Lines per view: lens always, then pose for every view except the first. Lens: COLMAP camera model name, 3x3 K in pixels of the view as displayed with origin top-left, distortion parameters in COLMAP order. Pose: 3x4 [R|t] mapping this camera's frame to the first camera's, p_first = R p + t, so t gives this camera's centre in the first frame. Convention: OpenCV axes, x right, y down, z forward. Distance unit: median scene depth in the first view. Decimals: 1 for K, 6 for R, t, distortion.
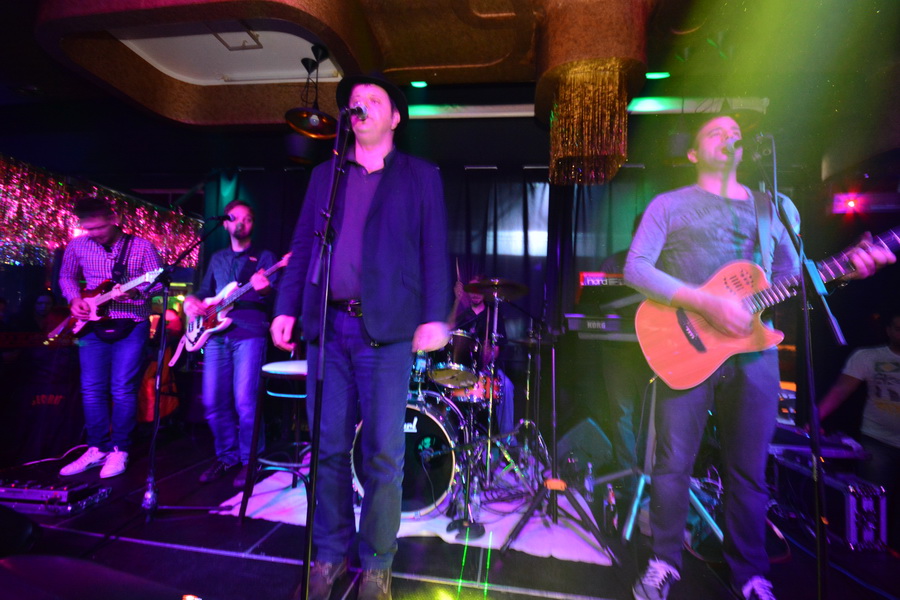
lens RADIAL K [[387.3, 0, 454.4], [0, 387.3, 302.8], [0, 0, 1]] dist [0.017800, -0.018544]
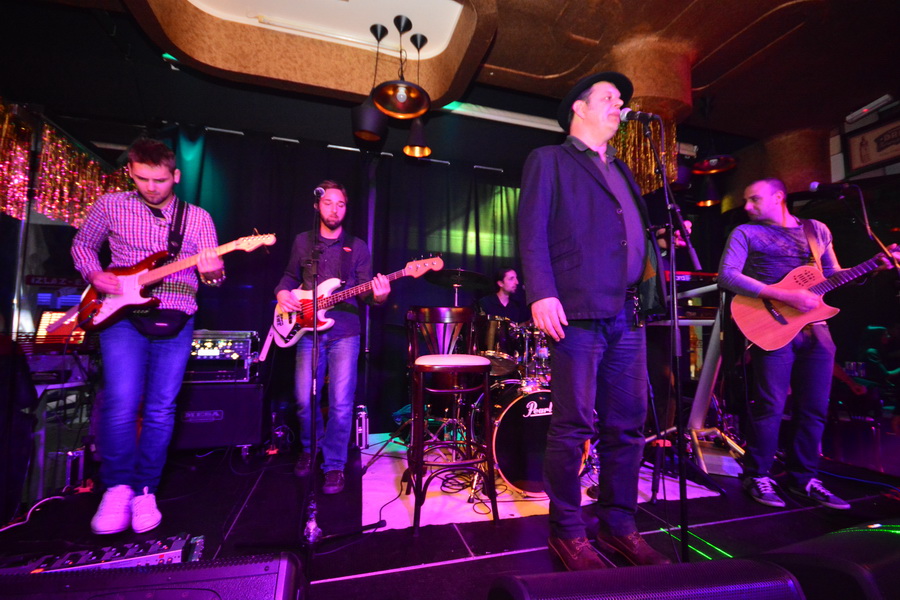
lens RADIAL K [[394.7, 0, 450.0], [0, 394.7, 300.0], [0, 0, 1]] dist [-0.000481, -0.012073]
pose [[0.914249, 0.011268, 0.404996, -0.695444], [-0.007100, 0.999905, -0.011792, 0.028818], [-0.405091, 0.007905, 0.914242, 0.109494]]
